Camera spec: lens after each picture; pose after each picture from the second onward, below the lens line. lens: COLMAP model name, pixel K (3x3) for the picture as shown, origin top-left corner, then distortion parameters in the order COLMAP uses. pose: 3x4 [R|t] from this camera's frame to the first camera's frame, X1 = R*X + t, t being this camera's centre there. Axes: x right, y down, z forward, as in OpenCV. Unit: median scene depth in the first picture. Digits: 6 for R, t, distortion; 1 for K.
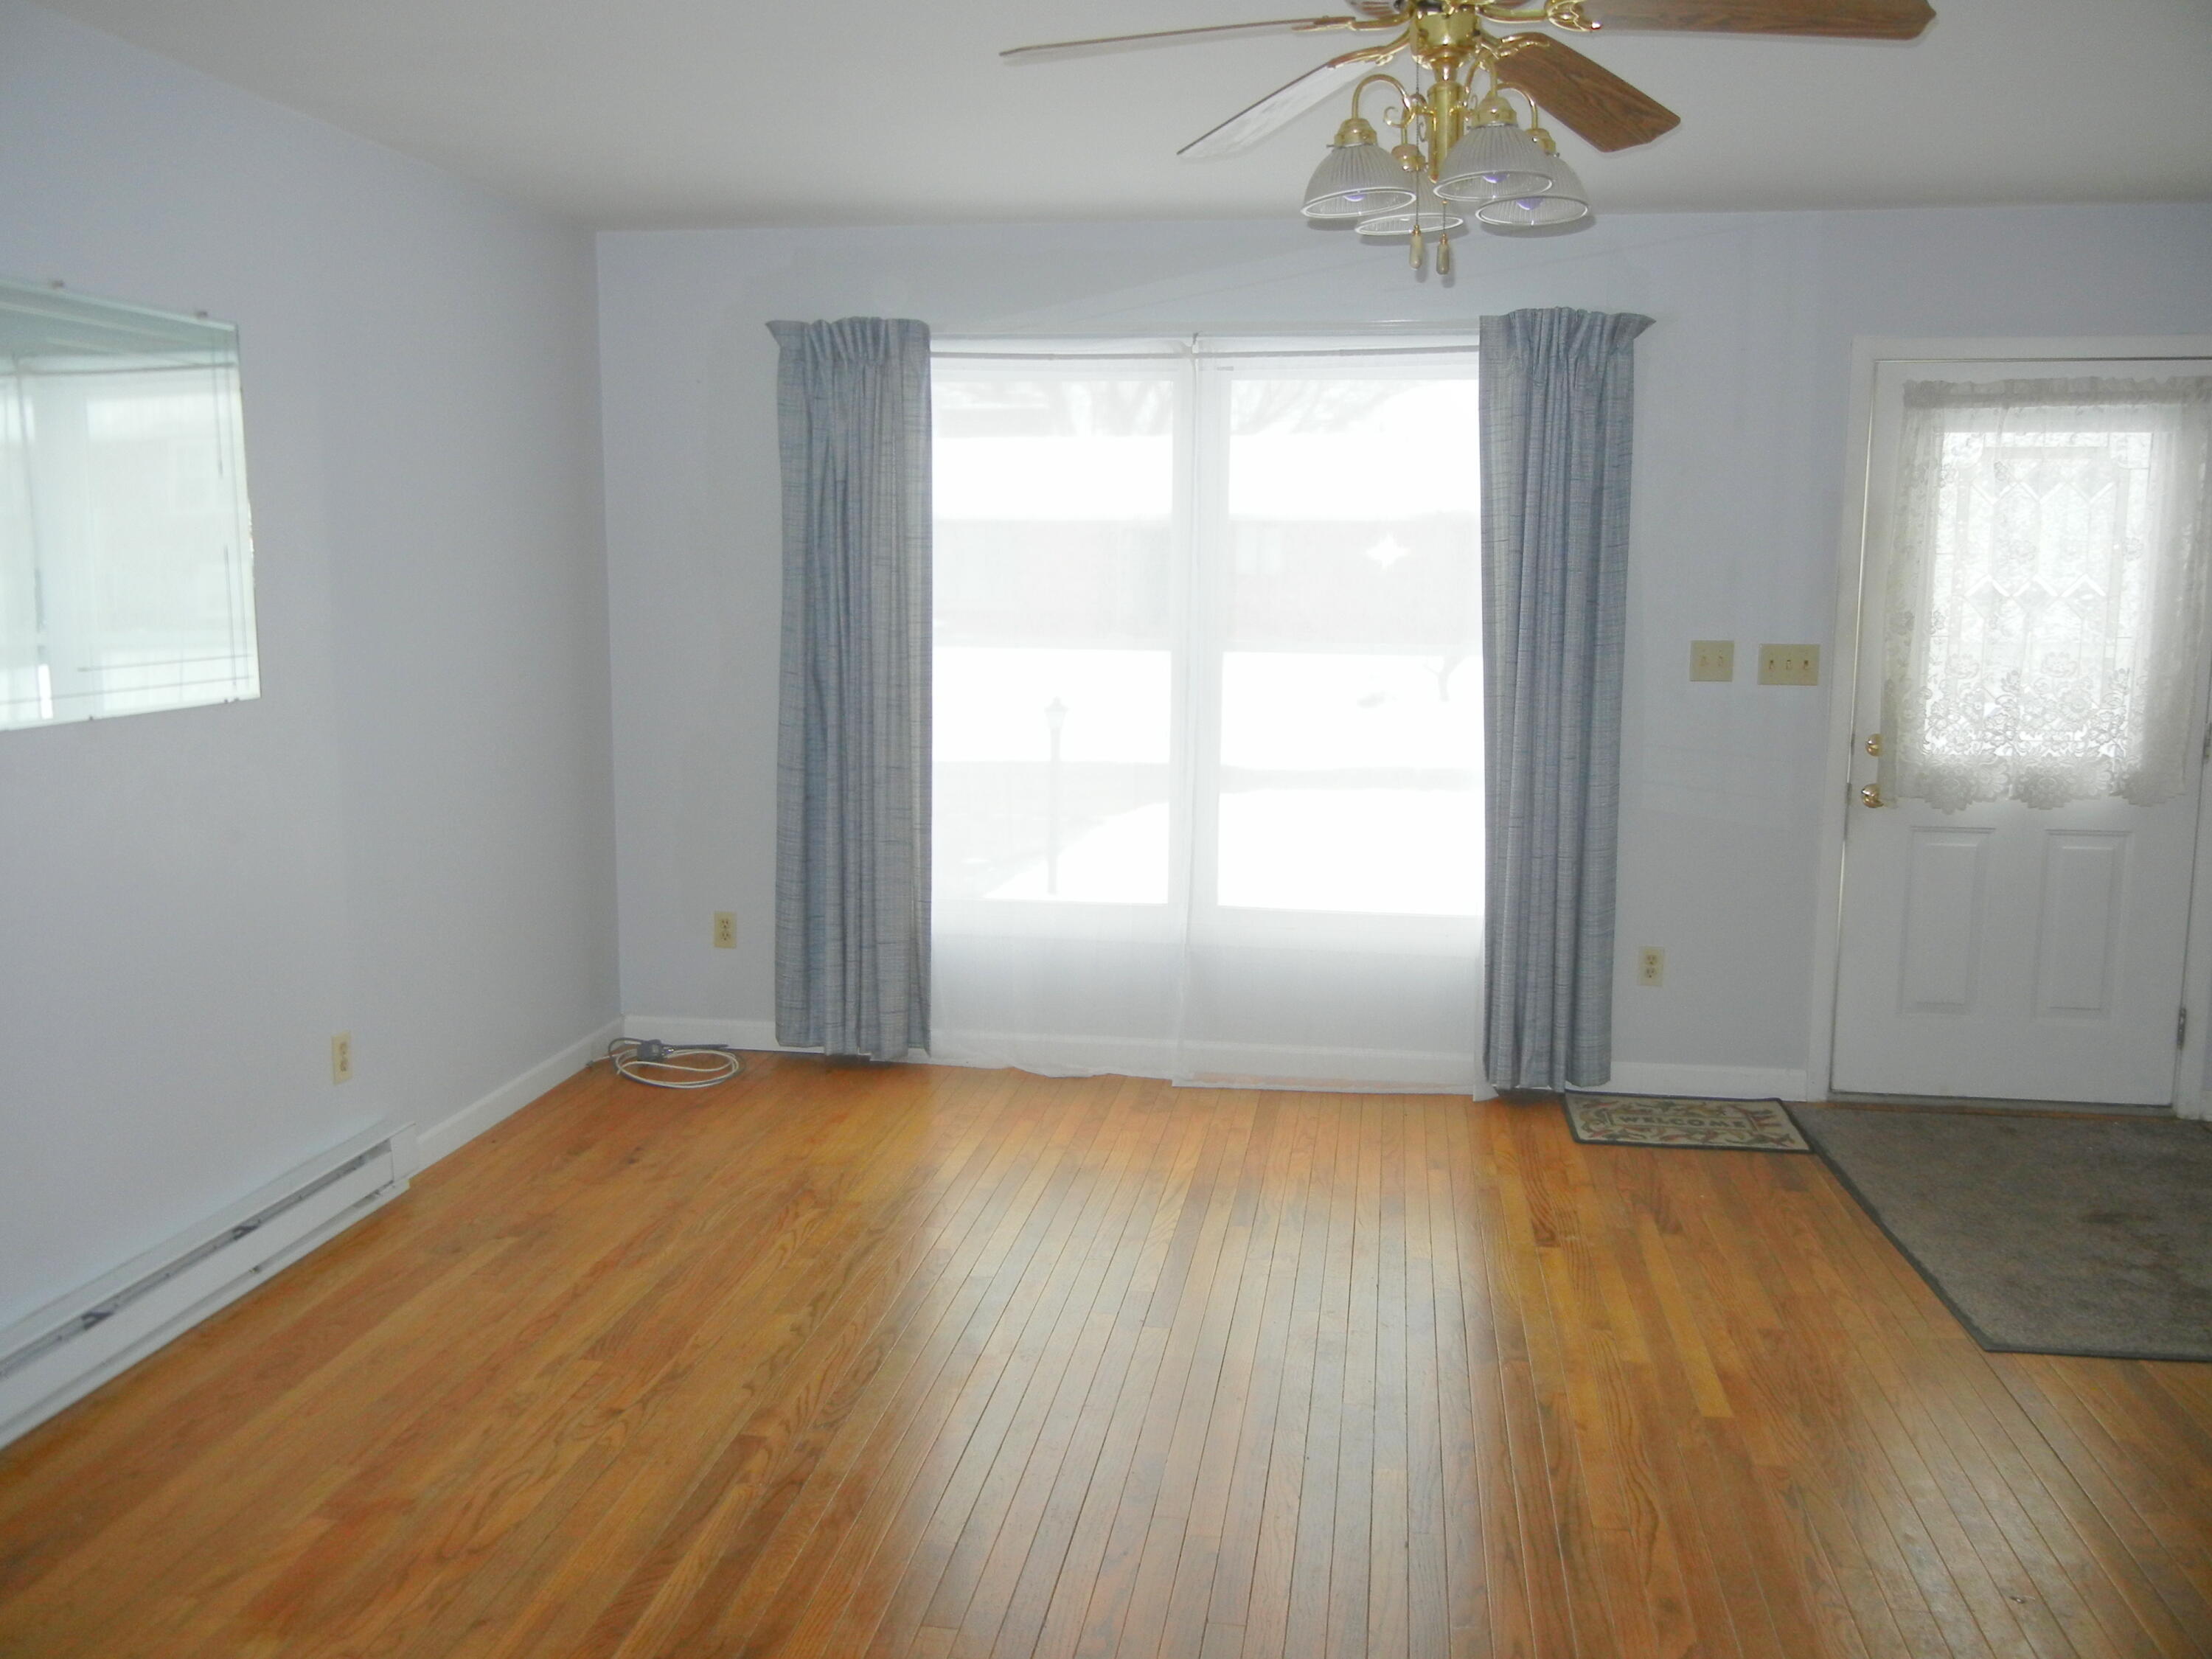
lens RADIAL K [[1896.0, 0, 1106.0], [0, 1896.0, 829.5], [0, 0, 1]] dist [0.005530, -0.006732]
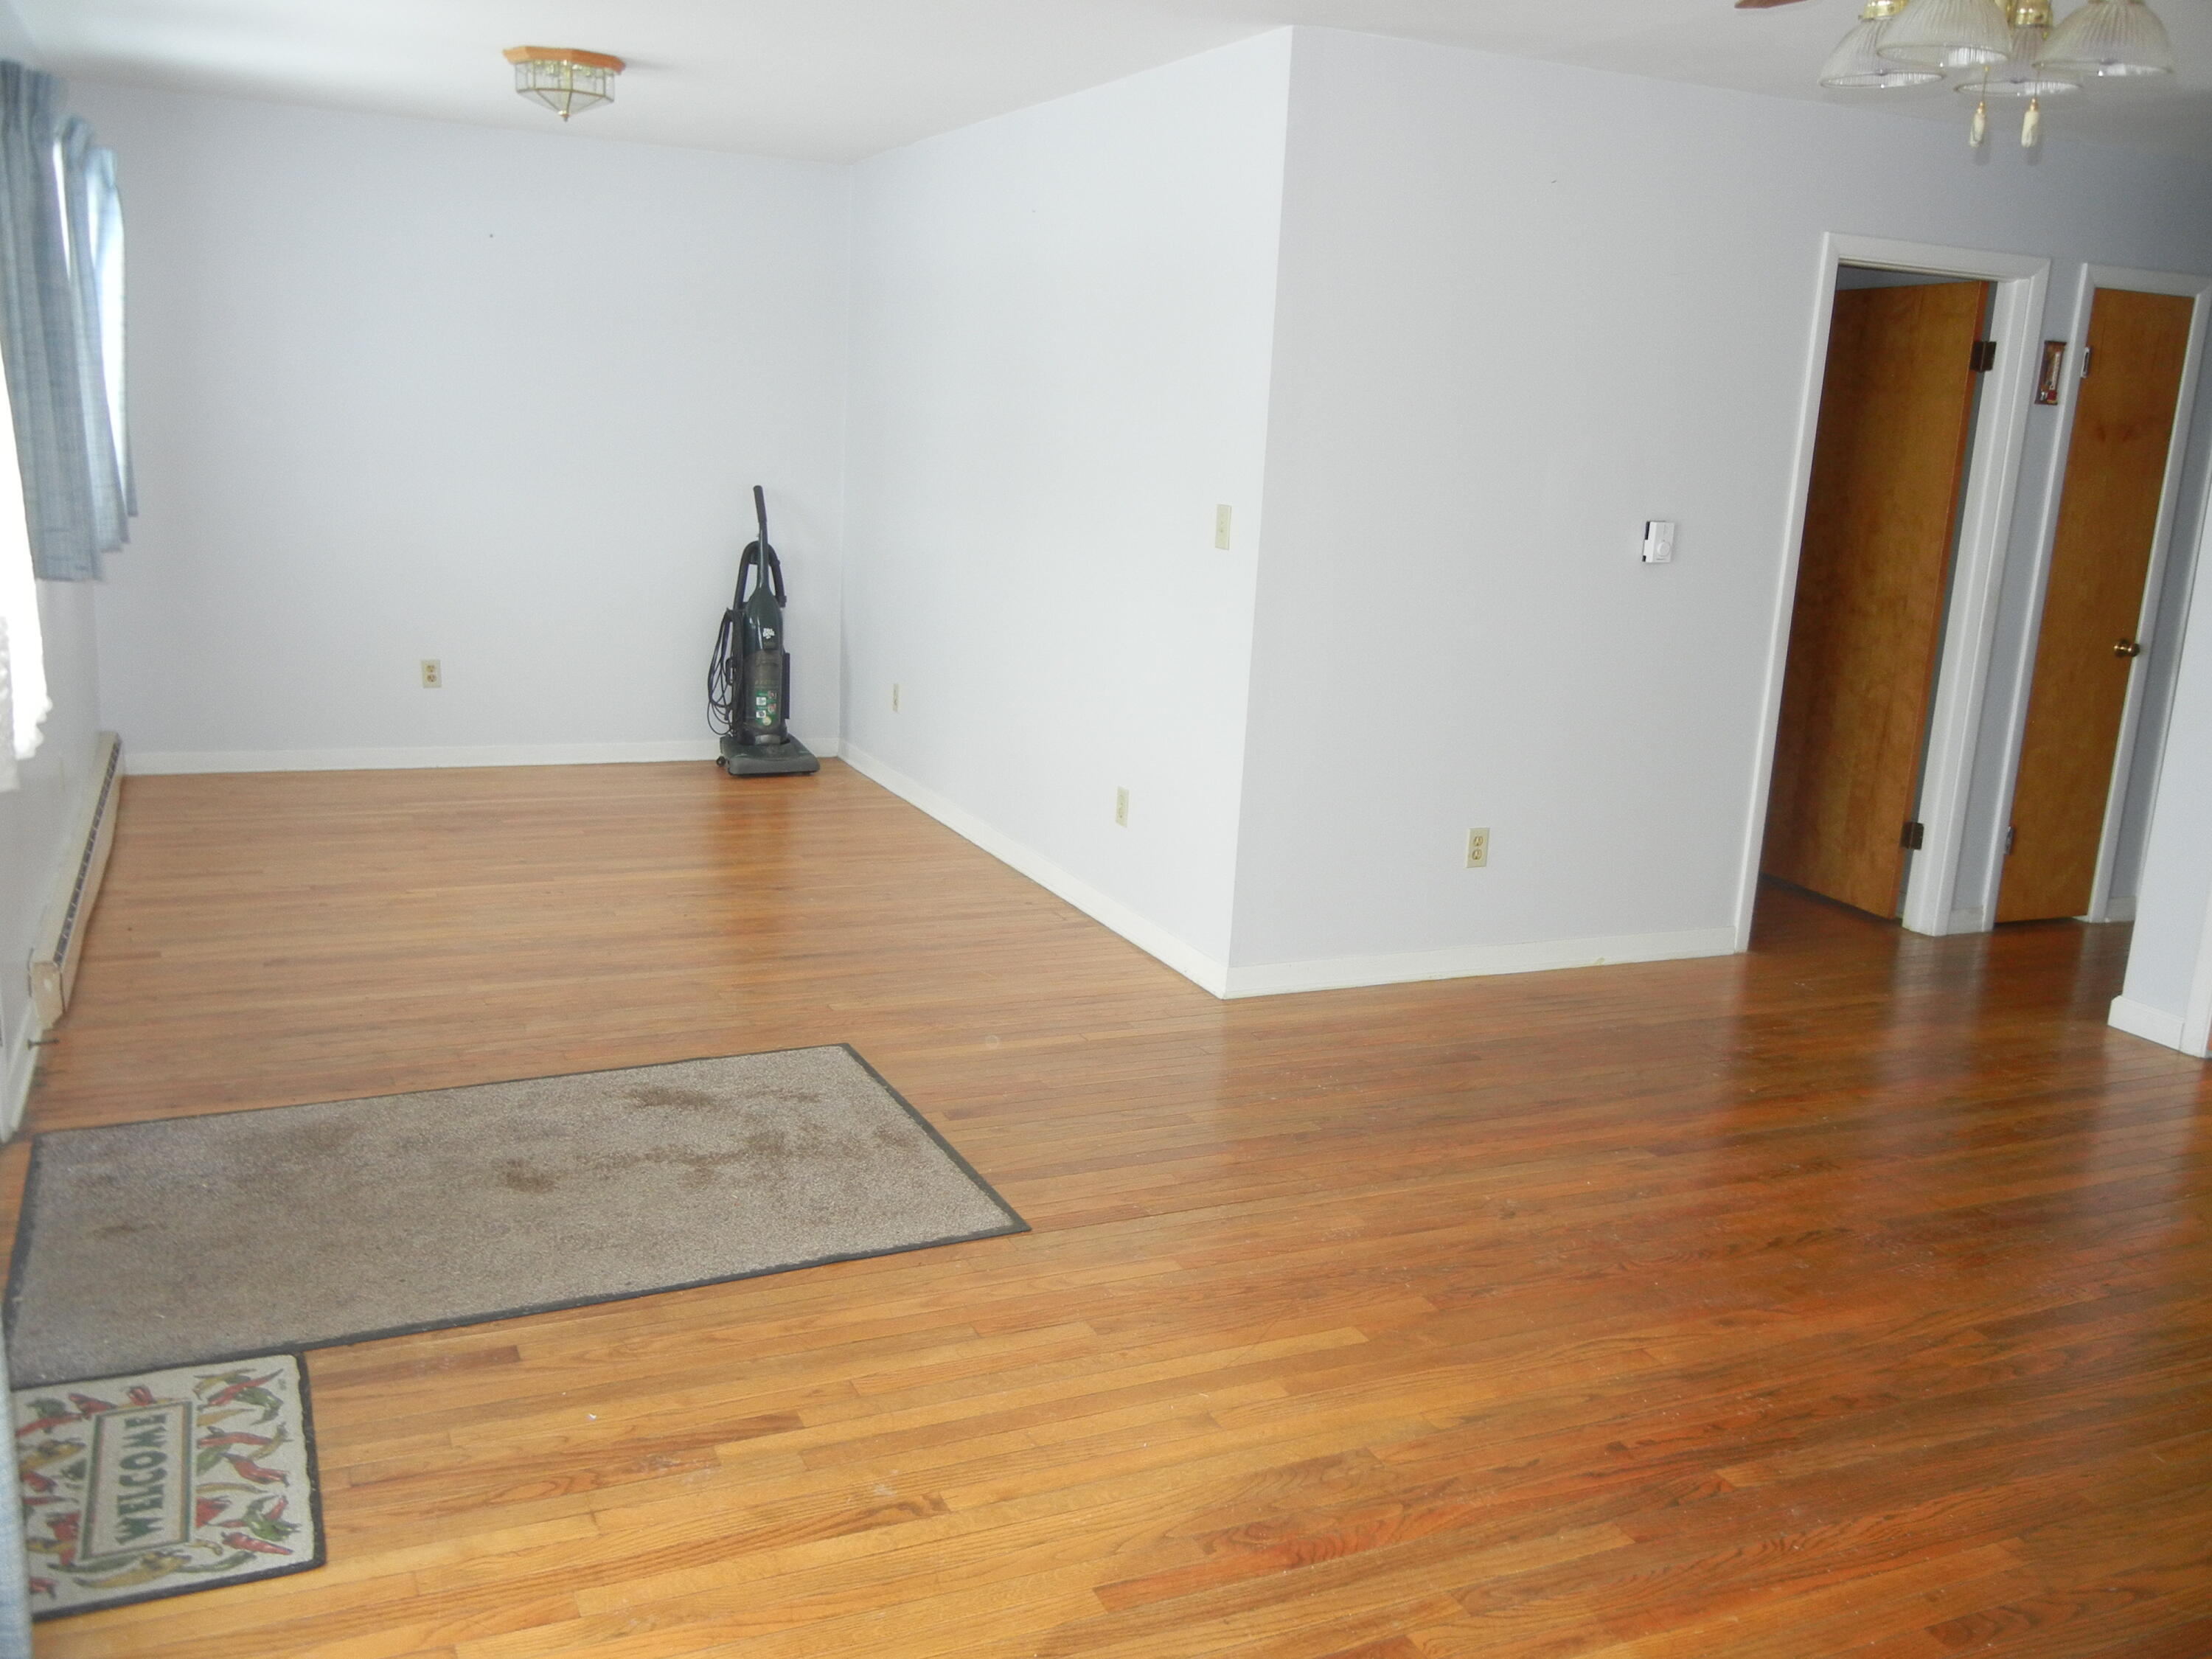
lens RADIAL K [[1896.0, 0, 1106.0], [0, 1896.0, 829.5], [0, 0, 1]] dist [0.005530, -0.006732]
pose [[-0.545142, -0.212194, 0.811045, -0.248984], [0.062641, 0.954423, 0.291809, -0.166984], [-0.836000, 0.209882, -0.507004, 1.167342]]
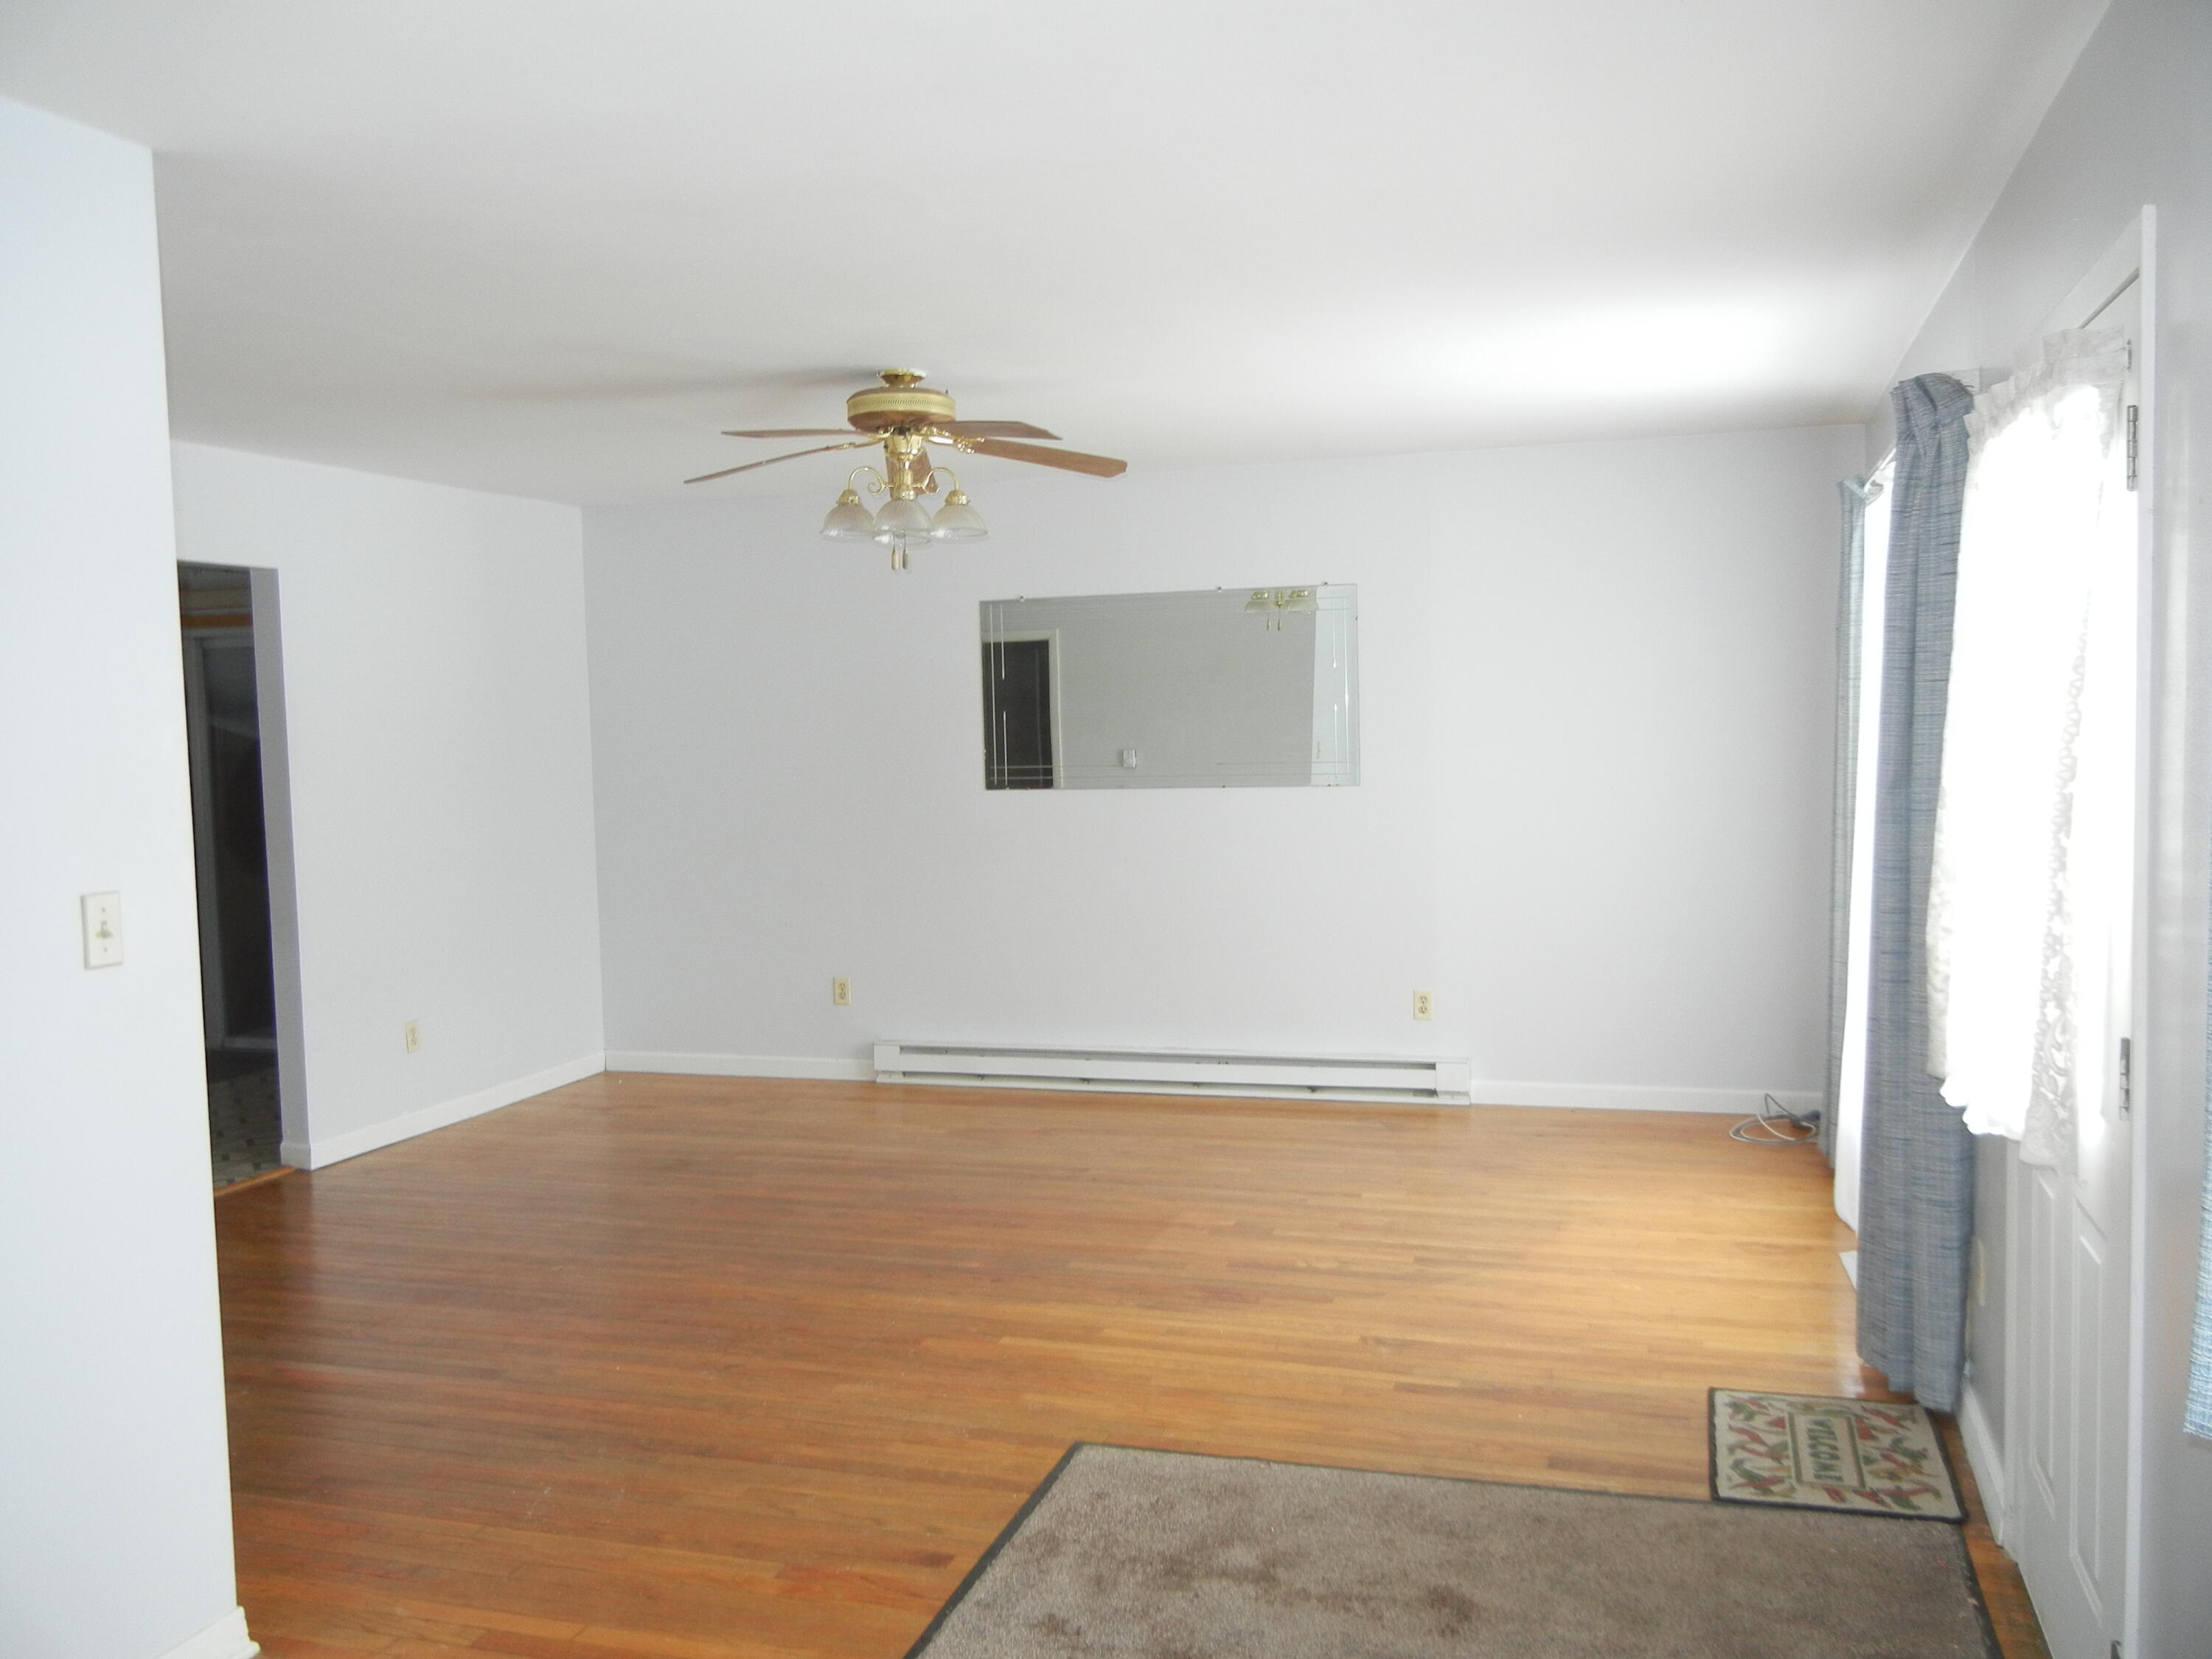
lens RADIAL K [[1896.0, 0, 1106.0], [0, 1896.0, 829.5], [0, 0, 1]] dist [0.005530, -0.006732]
pose [[-0.155128, 0.064796, -0.985767, 1.237311], [-0.118146, 0.989468, 0.083631, -0.133826], [0.980804, 0.129438, -0.145839, 0.929523]]
